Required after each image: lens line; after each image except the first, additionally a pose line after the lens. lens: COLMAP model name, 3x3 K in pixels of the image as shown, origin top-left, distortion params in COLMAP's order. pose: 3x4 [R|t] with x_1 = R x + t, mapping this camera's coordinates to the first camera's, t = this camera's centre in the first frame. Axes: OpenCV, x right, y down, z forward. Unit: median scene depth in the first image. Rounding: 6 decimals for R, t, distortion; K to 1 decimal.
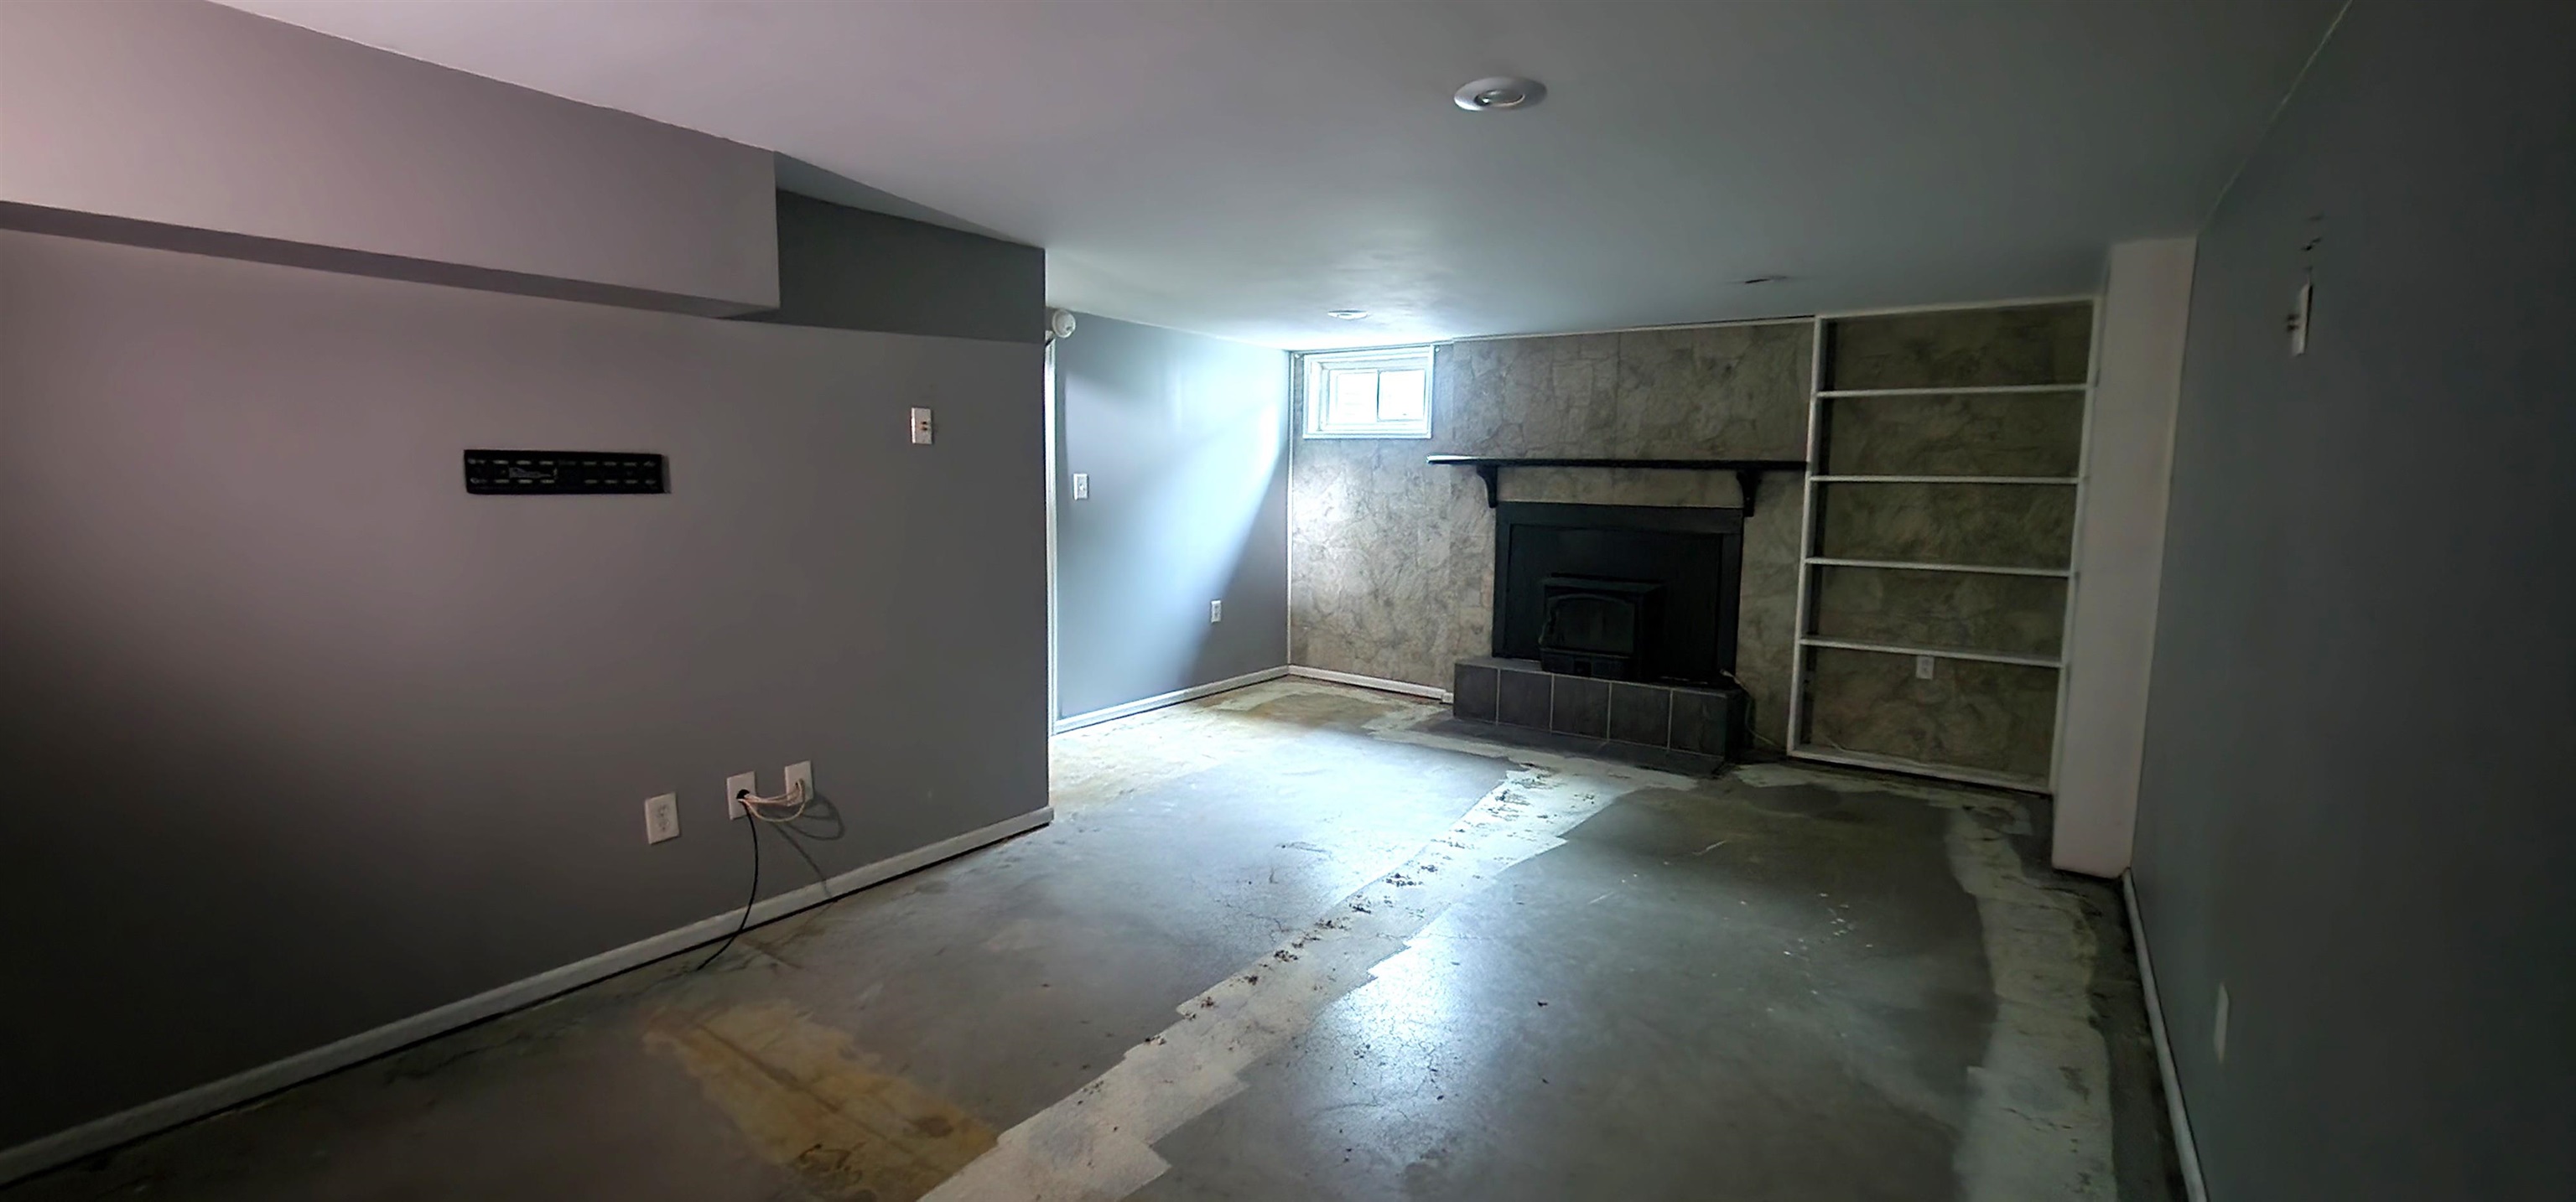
lens RADIAL K [[1064.7, 0, 1287.8], [0, 1064.7, 594.3], [0, 0, 1]] dist [0.004110, -0.000177]
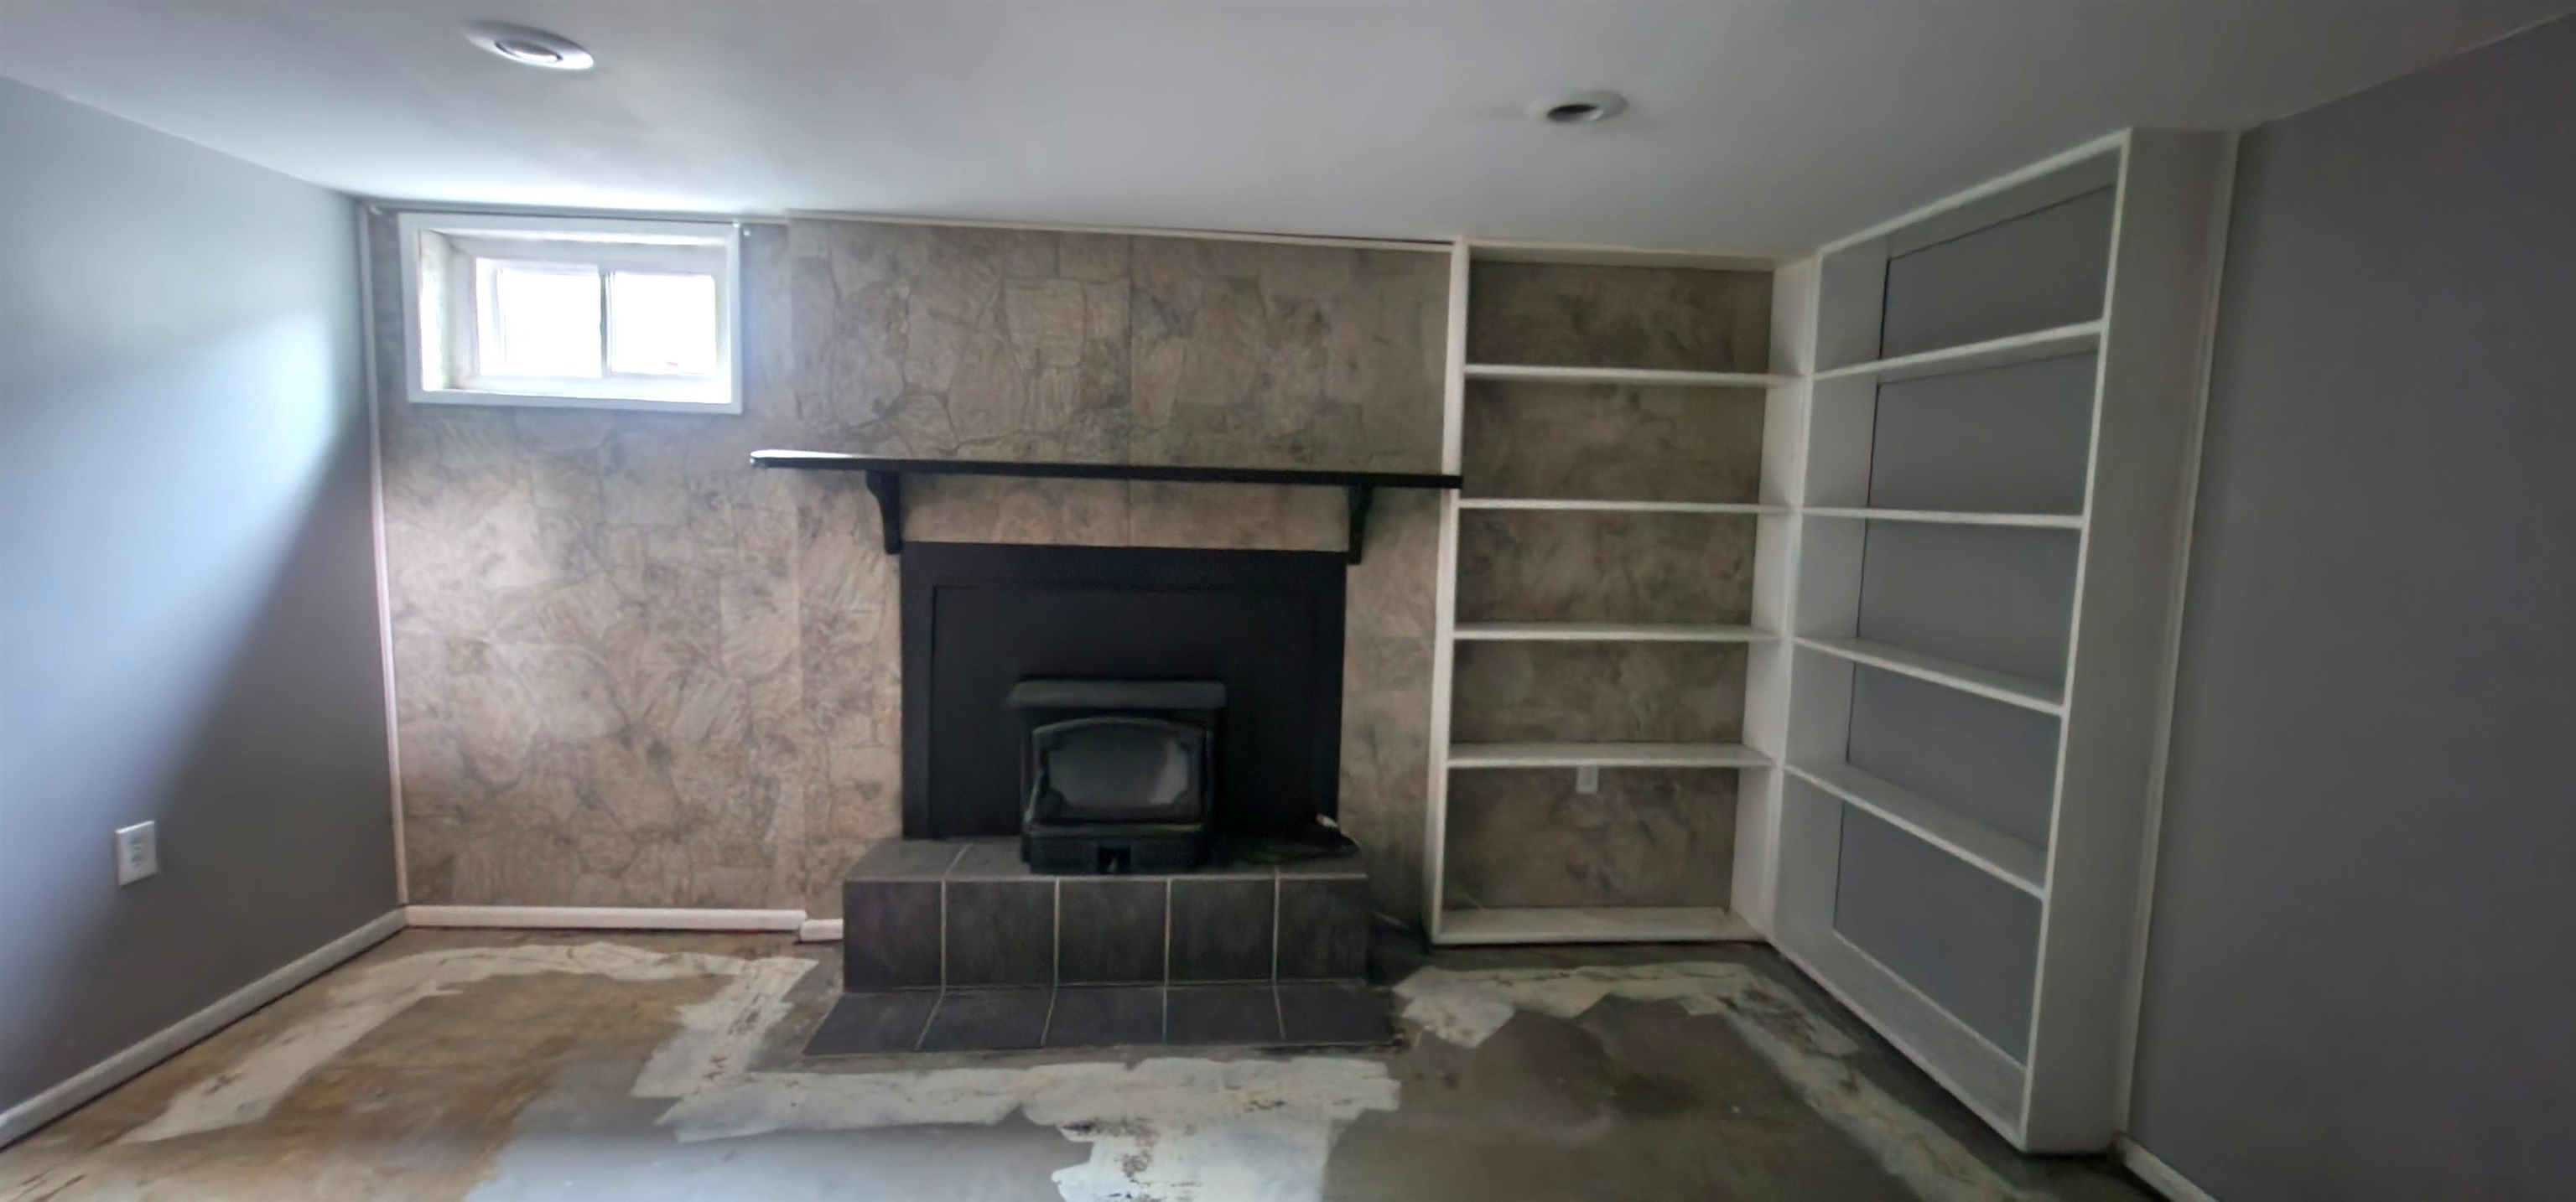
lens RADIAL K [[1064.7, 0, 1276.8], [0, 1064.7, 593.0], [0, 0, 1]] dist [0.004110, -0.000177]
pose [[0.775134, -0.055137, 0.629386, 0.013018], [0.058268, 0.998178, 0.015683, -0.064623], [-0.629104, 0.024516, 0.776934, 0.522959]]
